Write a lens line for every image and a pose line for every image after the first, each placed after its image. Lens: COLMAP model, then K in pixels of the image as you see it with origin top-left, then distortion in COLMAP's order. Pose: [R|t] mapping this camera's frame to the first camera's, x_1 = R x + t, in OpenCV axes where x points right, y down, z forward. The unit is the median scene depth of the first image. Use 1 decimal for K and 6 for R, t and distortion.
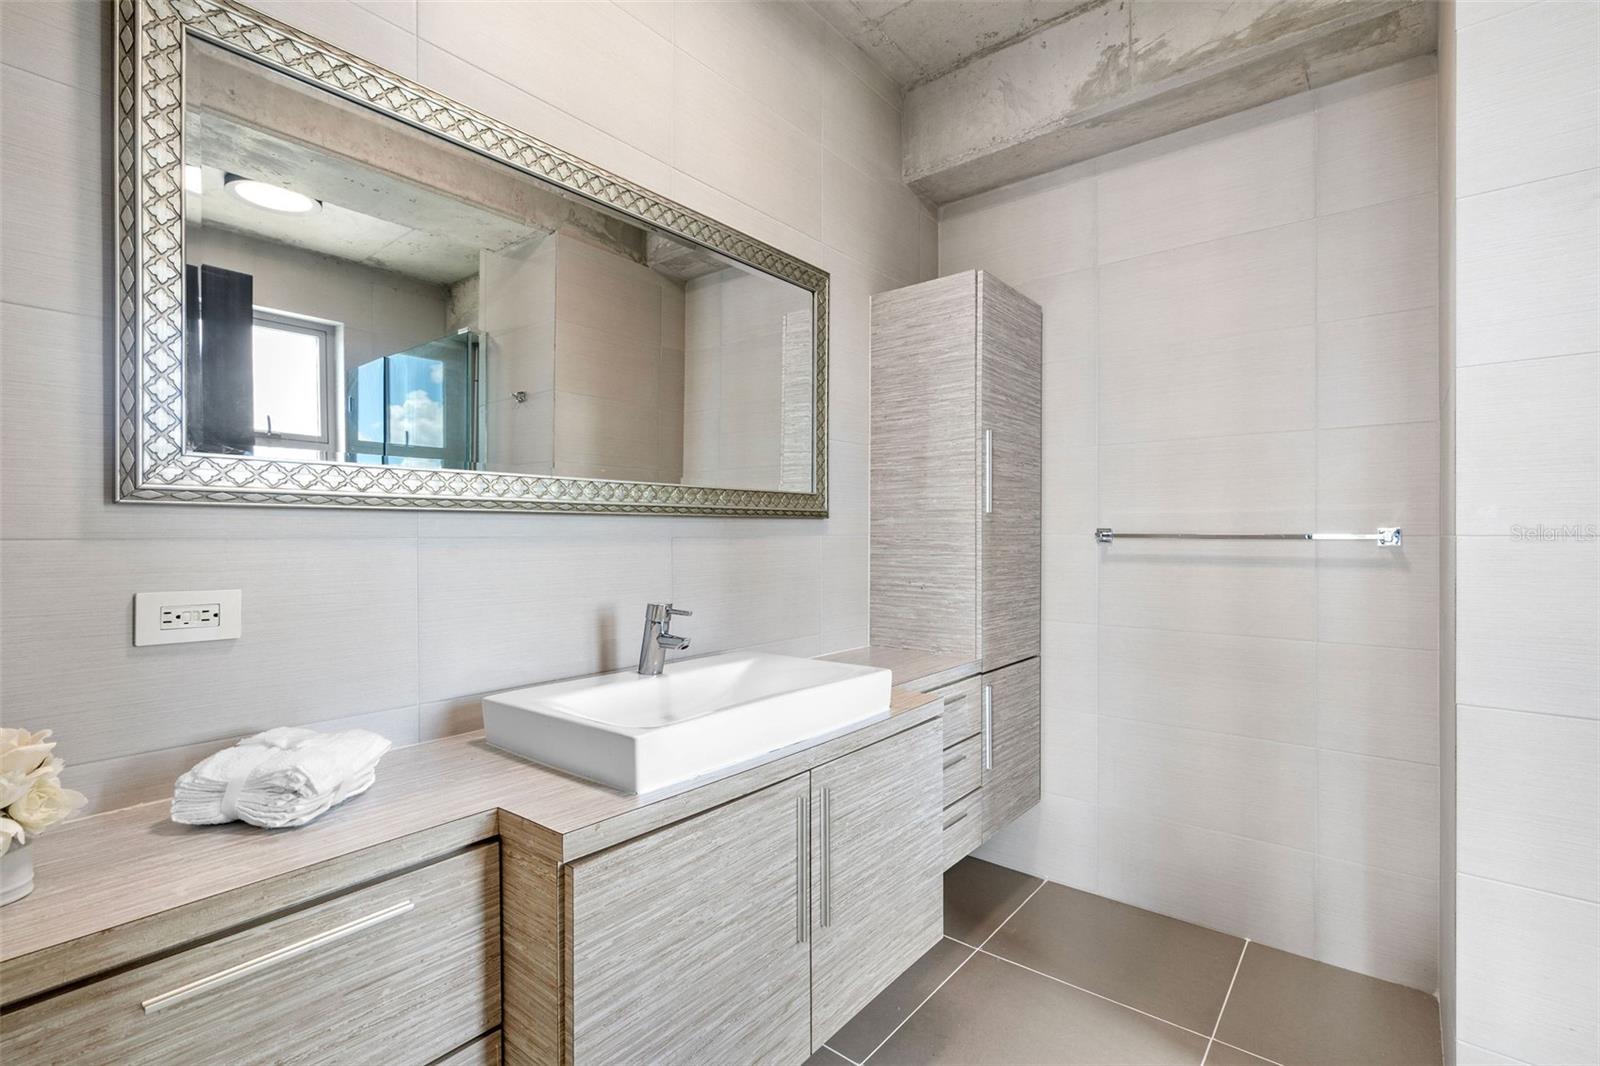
lens RADIAL K [[720.7, 0, 798.8], [0, 720.7, 536.9], [0, 0, 1]] dist [0.001827, 0.000842]
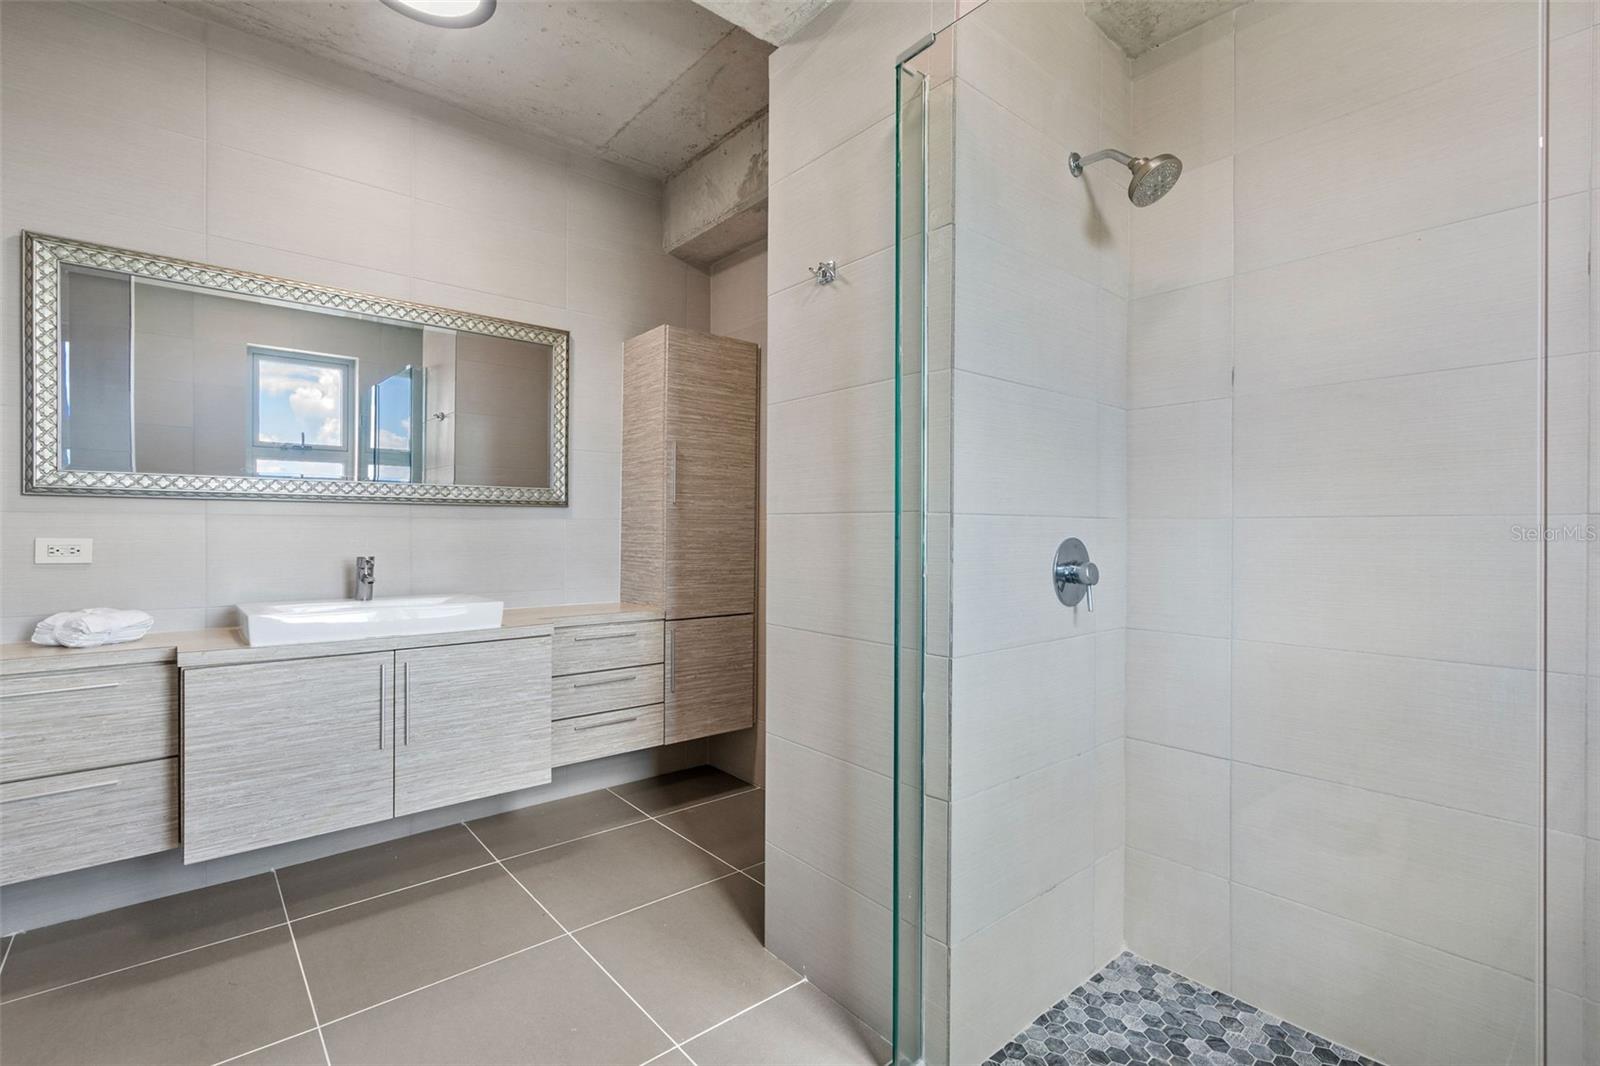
lens RADIAL K [[718.2, 0, 795.8], [0, 718.2, 534.8], [0, 0, 1]] dist [-0.006567, 0.003260]
pose [[0.984790, 0.005229, -0.173668, 1.356629], [-0.005223, 0.999986, 0.000494, 0.047943], [0.173669, 0.000421, 0.984804, -0.549502]]
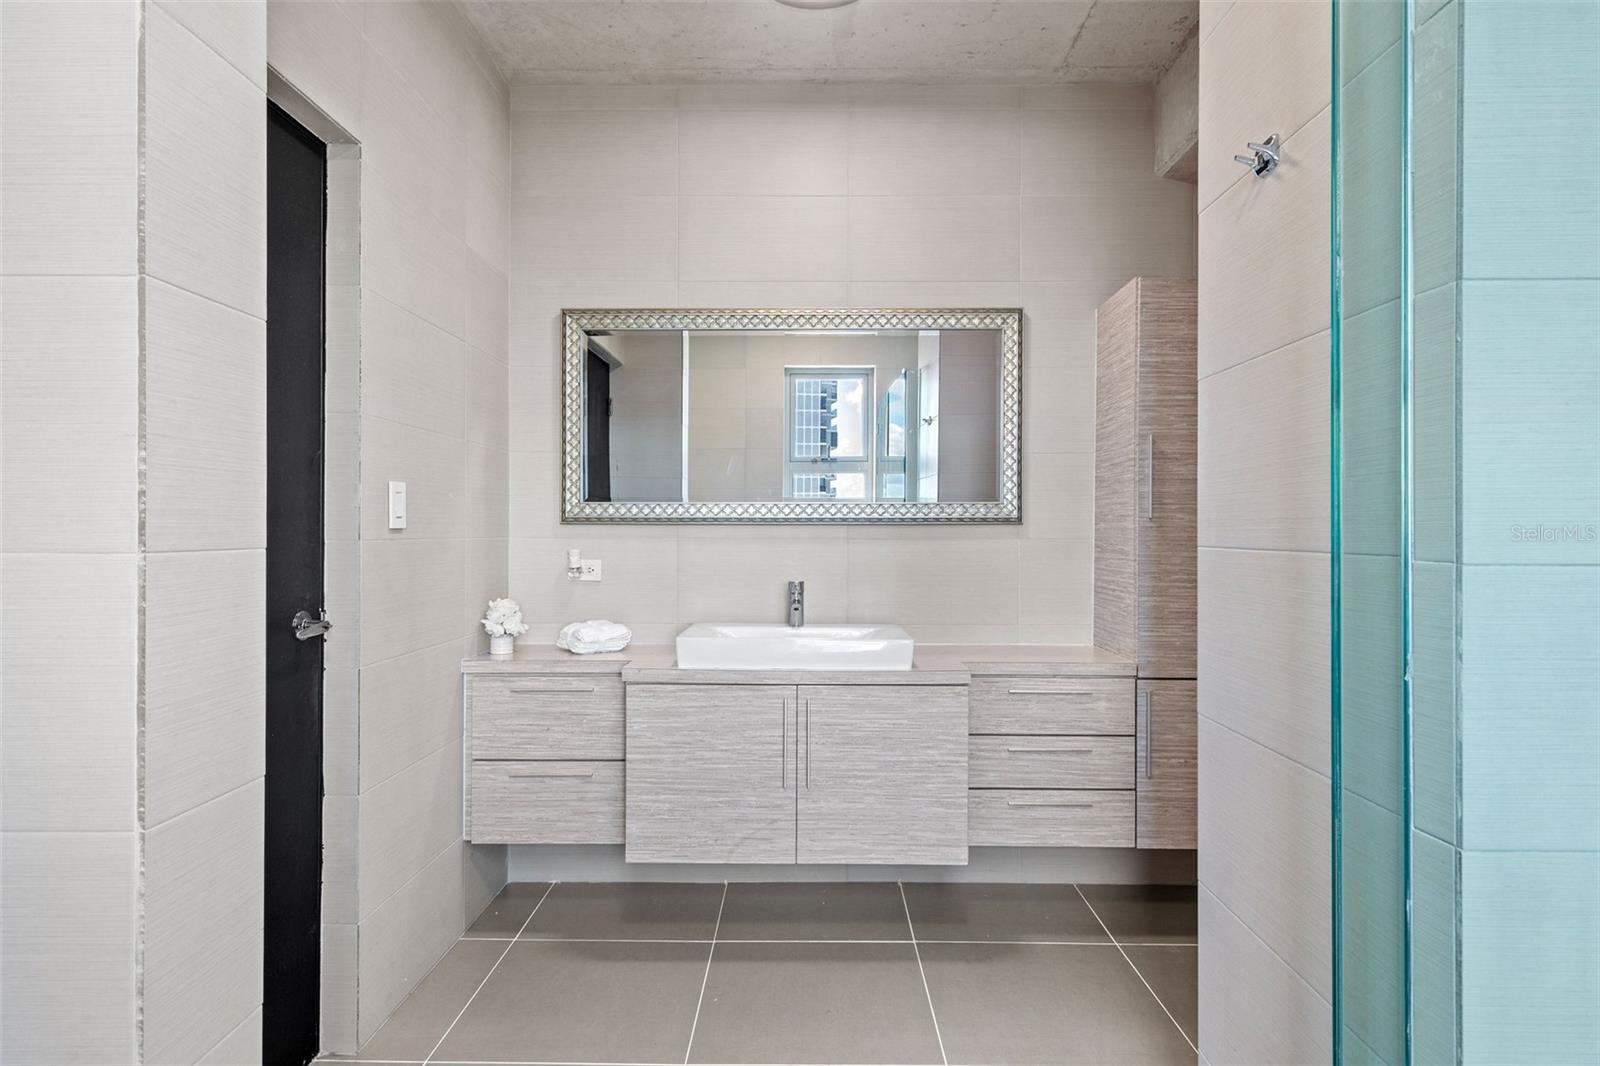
lens RADIAL K [[849.2, 0, 800.2], [0, 849.2, 529.0], [0, 0, 1]] dist [-0.003812, 0.009791]
pose [[0.632222, -0.001224, -0.774786, 1.617403], [-0.007398, 0.999944, -0.007616, -0.009927], [0.774752, 0.010547, 0.632178, -0.208335]]
